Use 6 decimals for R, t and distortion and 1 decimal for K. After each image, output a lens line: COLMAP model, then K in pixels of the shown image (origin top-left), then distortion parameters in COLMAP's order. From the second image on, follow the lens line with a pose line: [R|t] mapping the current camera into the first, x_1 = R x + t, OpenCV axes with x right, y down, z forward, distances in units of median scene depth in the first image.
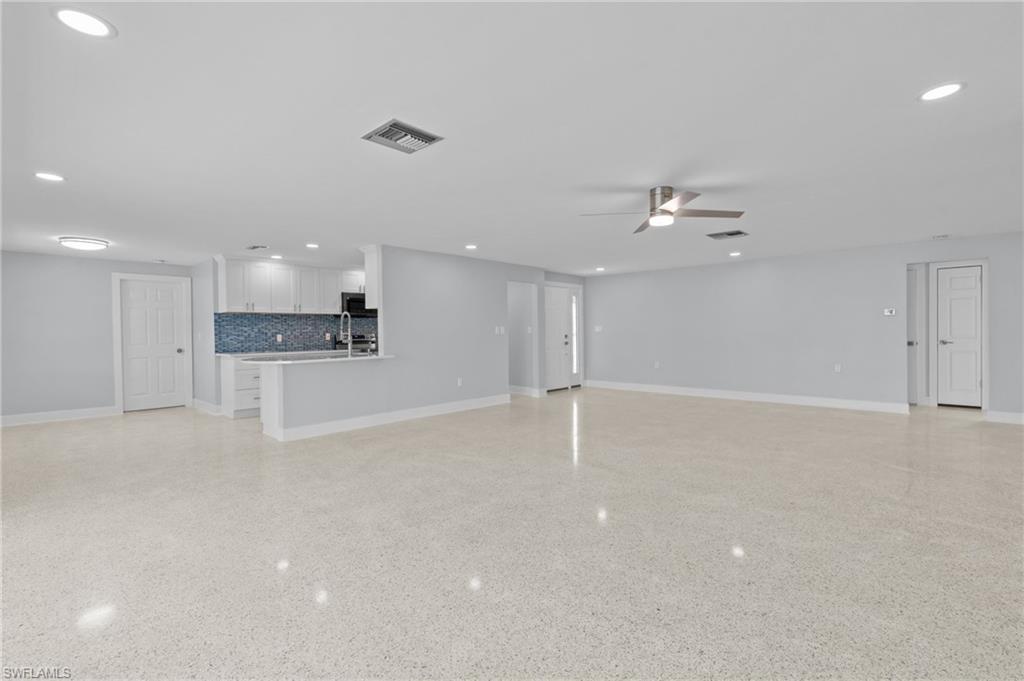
lens RADIAL K [[464.5, 0, 506.0], [0, 464.5, 338.9], [0, 0, 1]] dist [-0.000617, 0.001751]
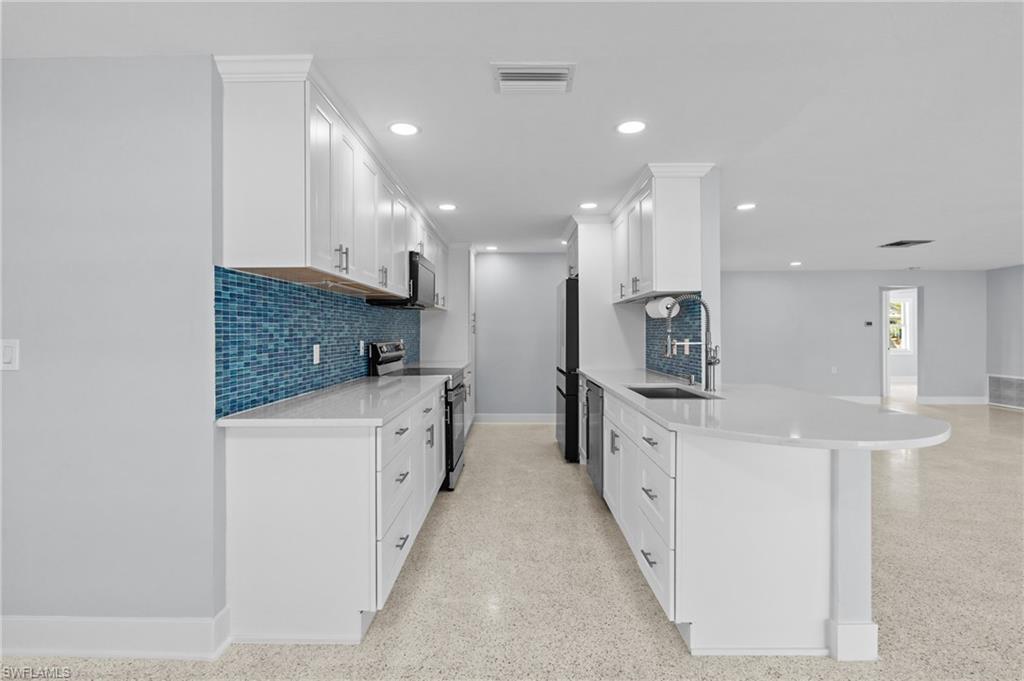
lens RADIAL K [[464.5, 0, 513.1], [0, 464.5, 333.3], [0, 0, 1]] dist [-0.000617, 0.001751]
pose [[0.733037, 0.009938, 0.680116, -0.653101], [0.003228, 0.999831, -0.018089, -0.011640], [-0.680181, 0.015456, 0.732882, 0.661185]]
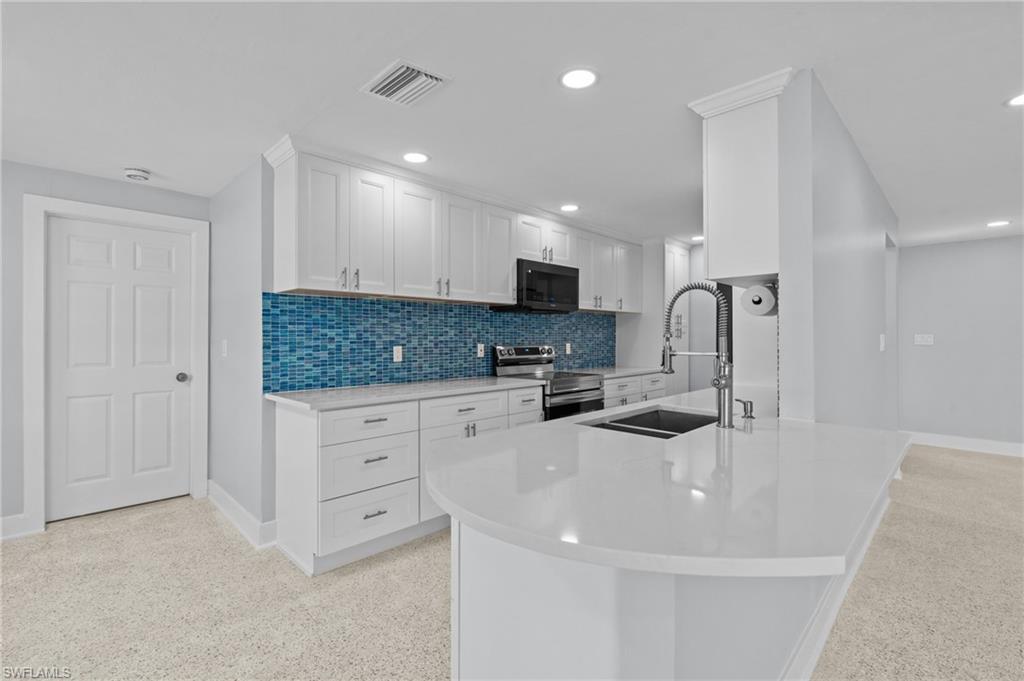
lens RADIAL K [[464.5, 0, 506.3], [0, 464.5, 338.1], [0, 0, 1]] dist [-0.000617, 0.001751]
pose [[0.999467, 0.013777, -0.029580, -0.387637], [-0.014163, 0.999817, -0.012898, -0.013522], [0.029397, 0.013310, 0.999479, 0.578812]]
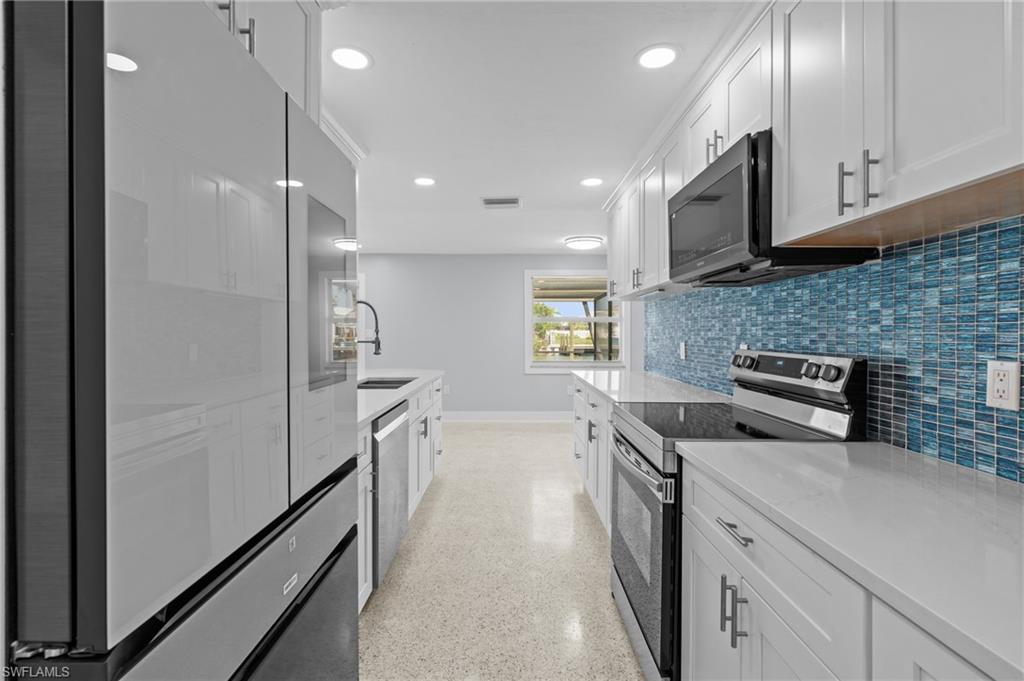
lens RADIAL K [[464.5, 0, 511.2], [0, 464.5, 335.2], [0, 0, 1]] dist [-0.000617, 0.001751]
pose [[-0.730691, 0.015505, -0.682532, -0.094858], [-0.003494, 0.999644, 0.026449, -0.027806], [0.682700, 0.021711, -0.730377, 1.258801]]
